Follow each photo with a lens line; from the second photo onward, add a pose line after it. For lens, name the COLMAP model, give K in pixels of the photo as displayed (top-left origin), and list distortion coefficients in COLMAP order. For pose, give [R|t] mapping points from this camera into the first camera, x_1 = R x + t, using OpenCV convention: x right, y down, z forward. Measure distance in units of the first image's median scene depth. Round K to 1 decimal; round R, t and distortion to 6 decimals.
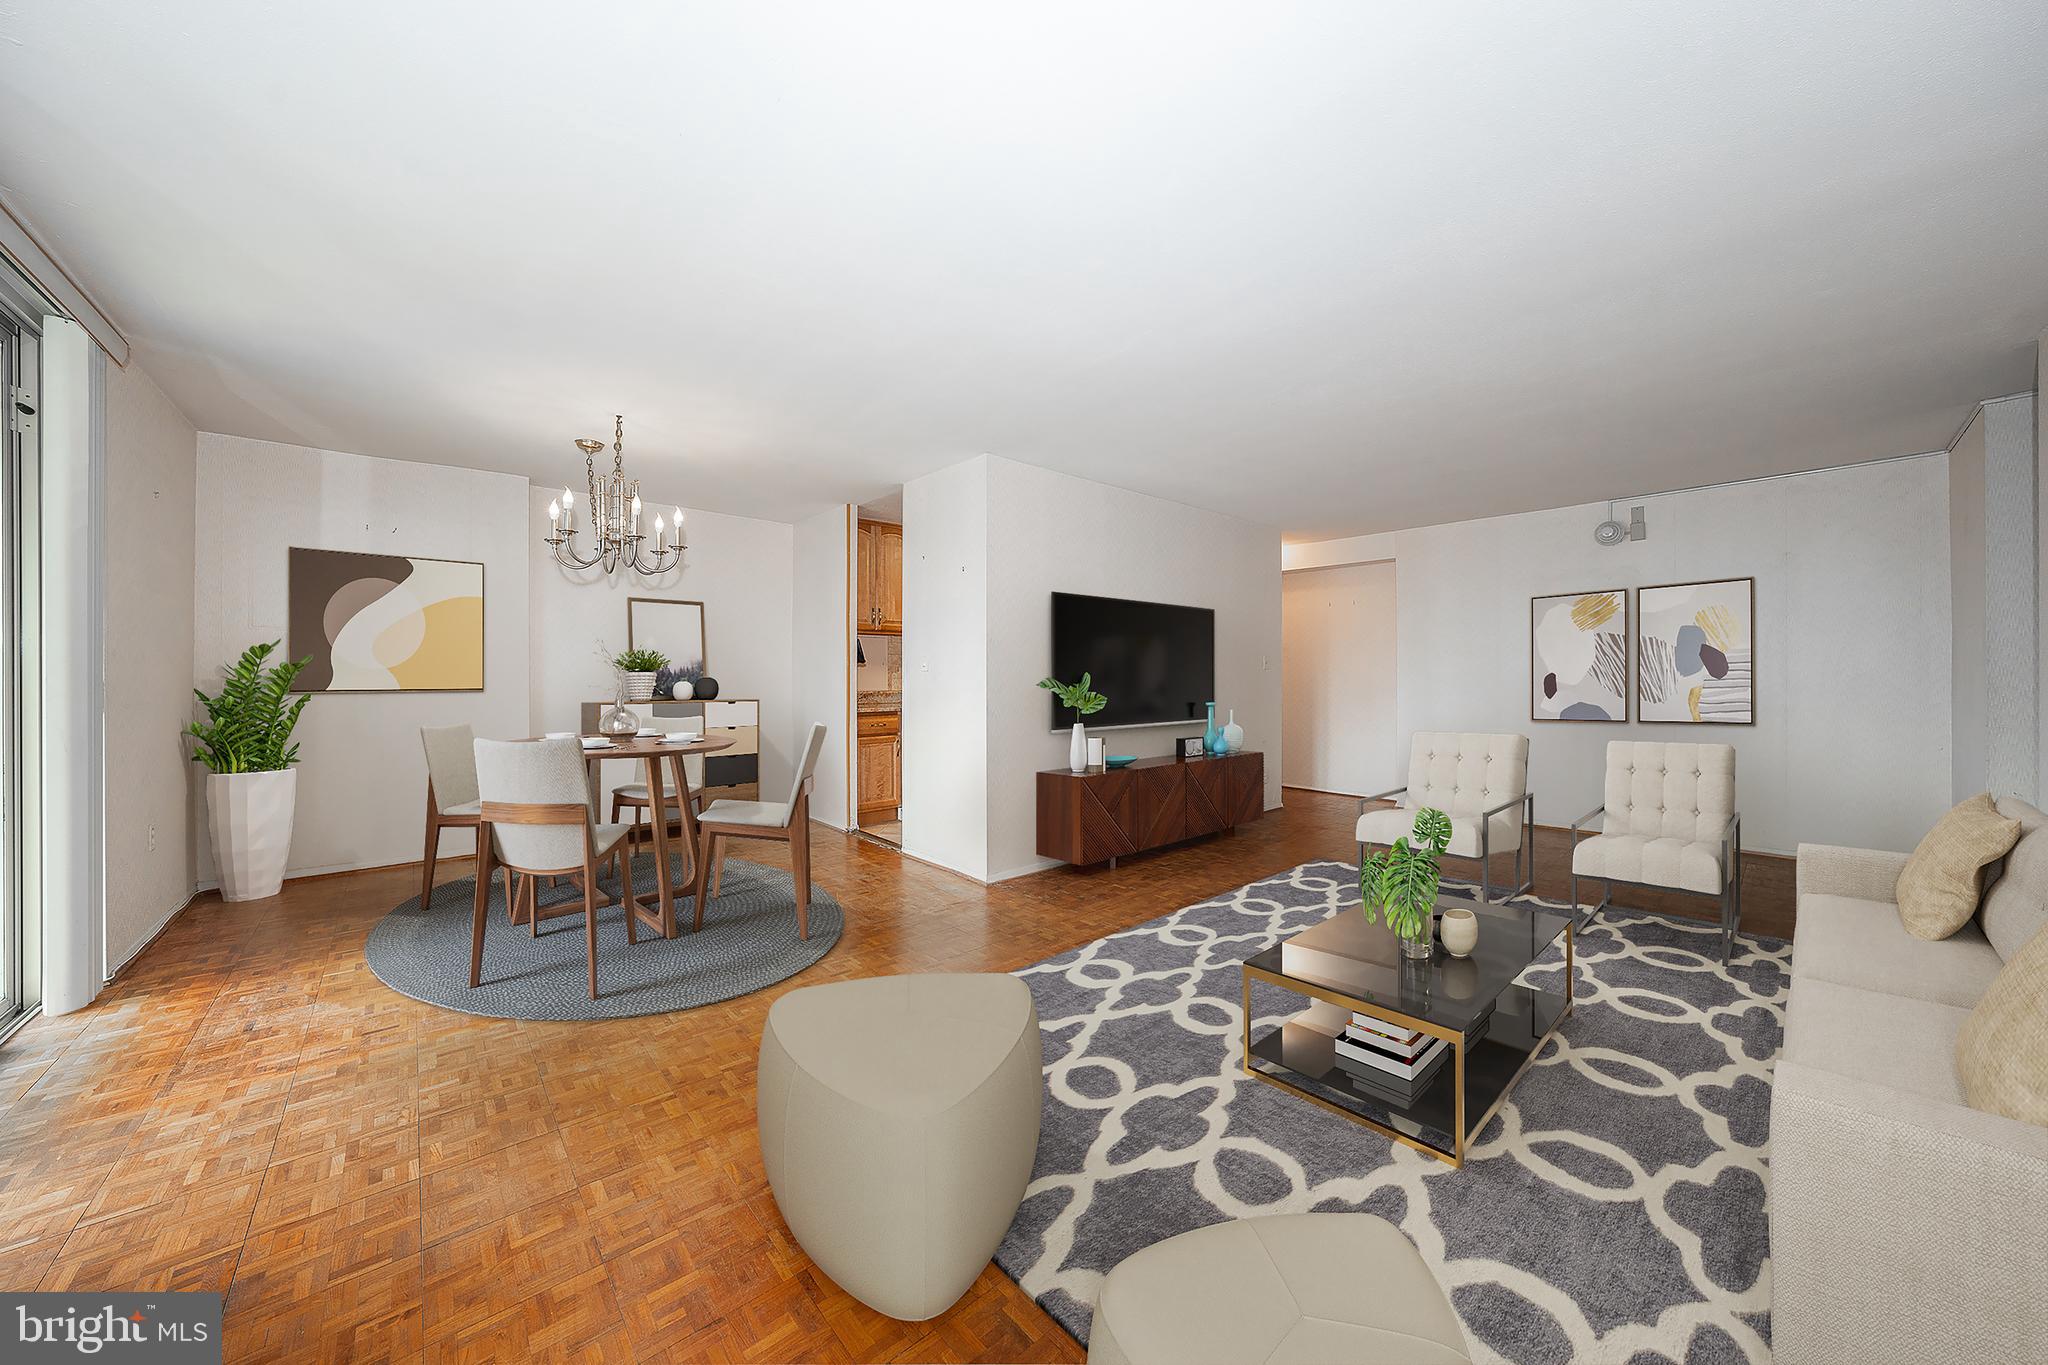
lens RADIAL K [[699.1, 0, 1033.3], [0, 699.1, 688.1], [0, 0, 1]] dist [-0.003390, 0.001959]
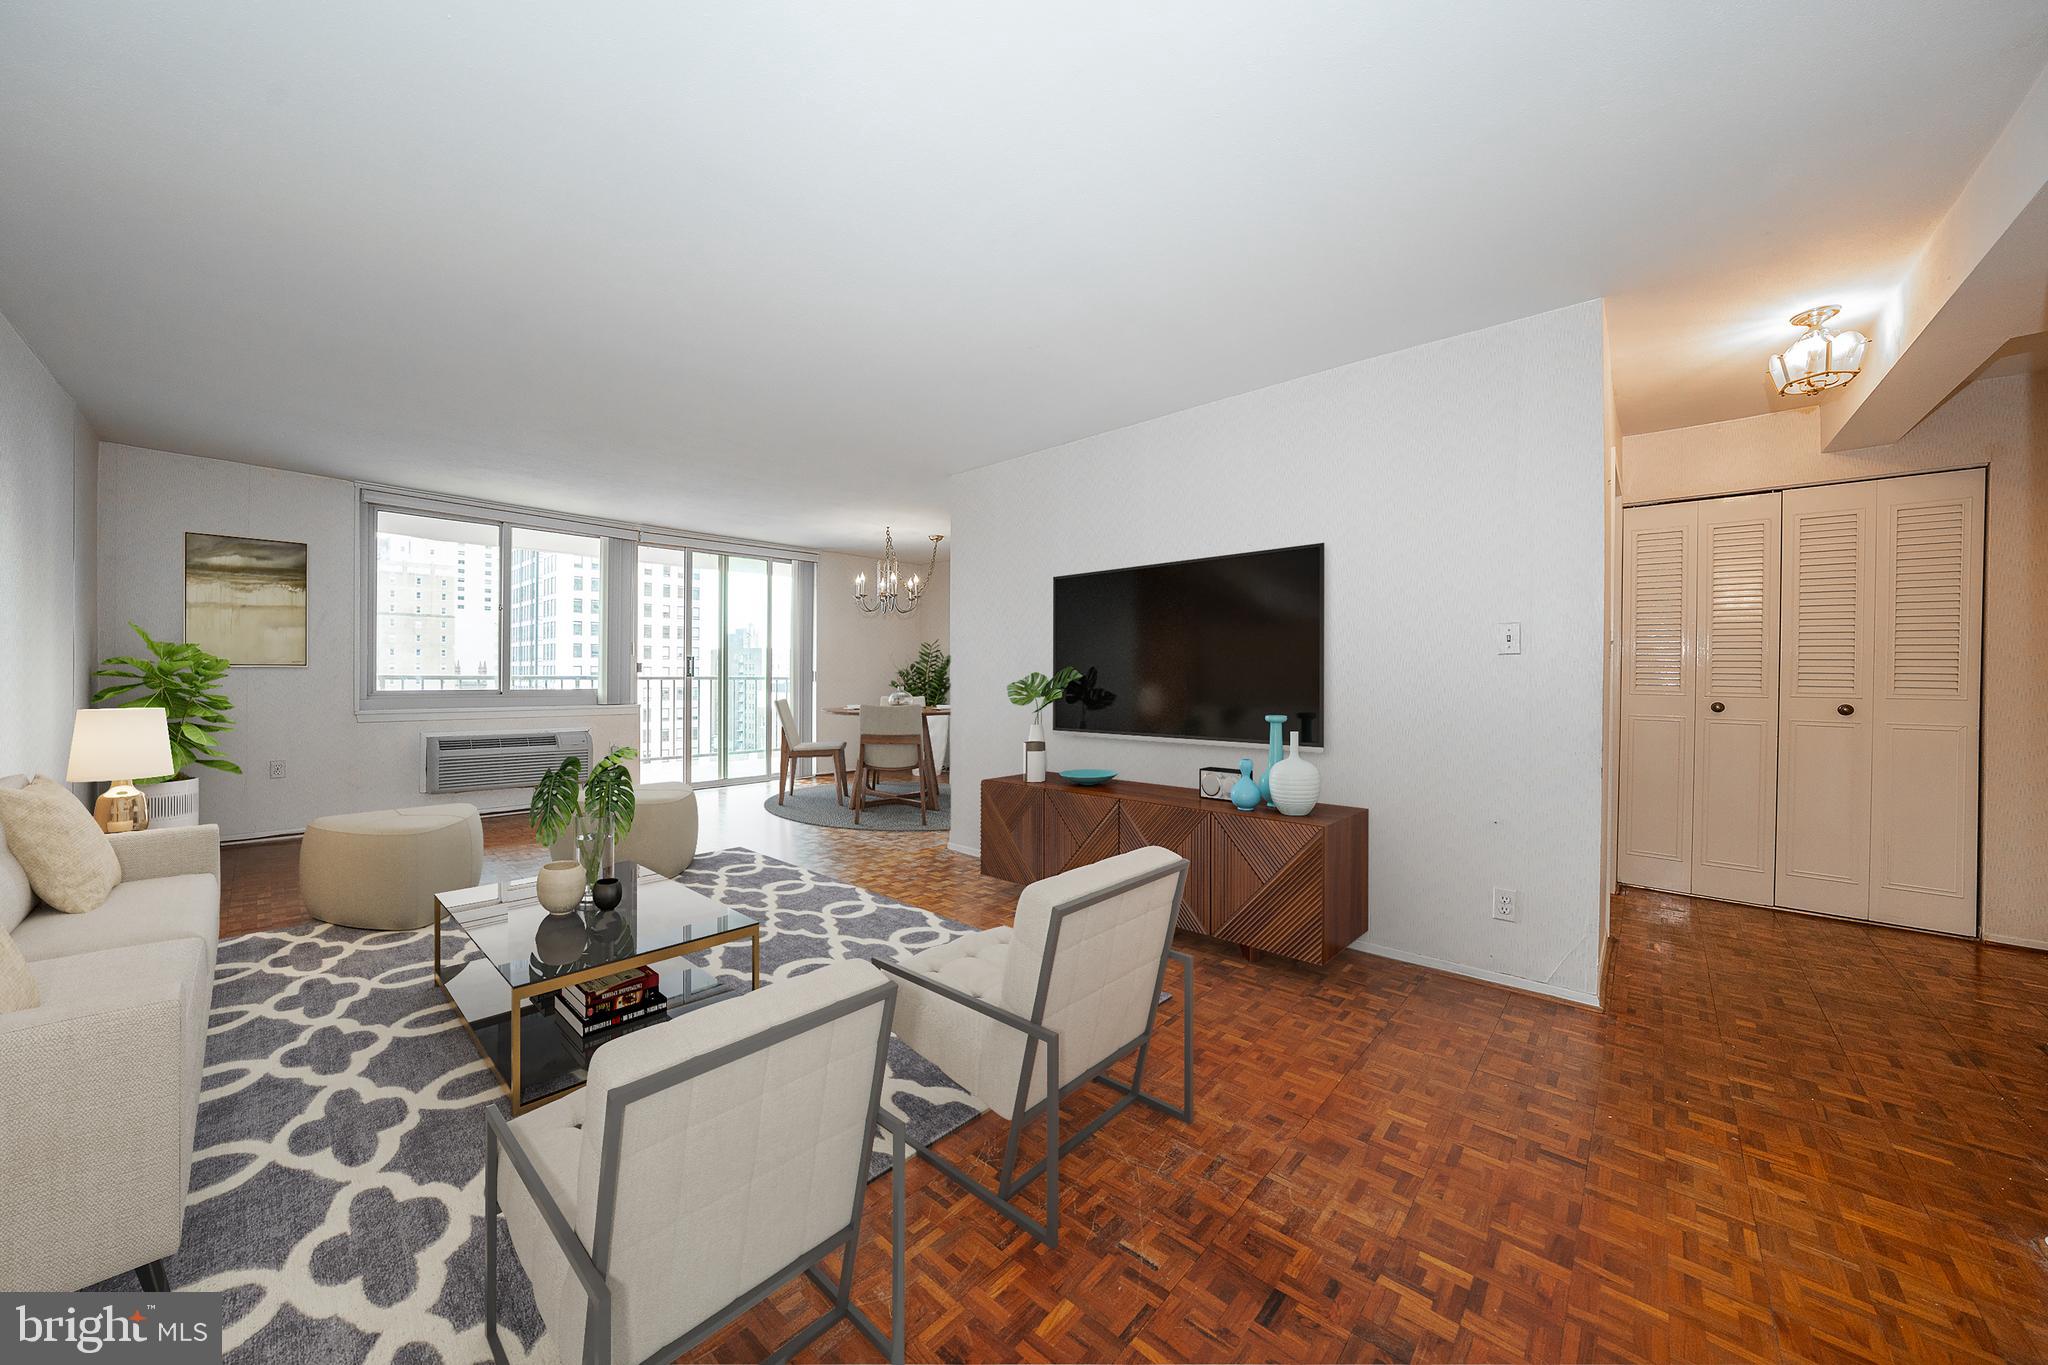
lens RADIAL K [[699.1, 0, 1030.1], [0, 699.1, 675.4], [0, 0, 1]] dist [-0.003390, 0.001959]
pose [[0.111692, 0.012191, -0.993668, 1.501313], [-0.002125, 0.999925, 0.012029, -0.021882], [0.993741, 0.000768, 0.111710, 1.321850]]
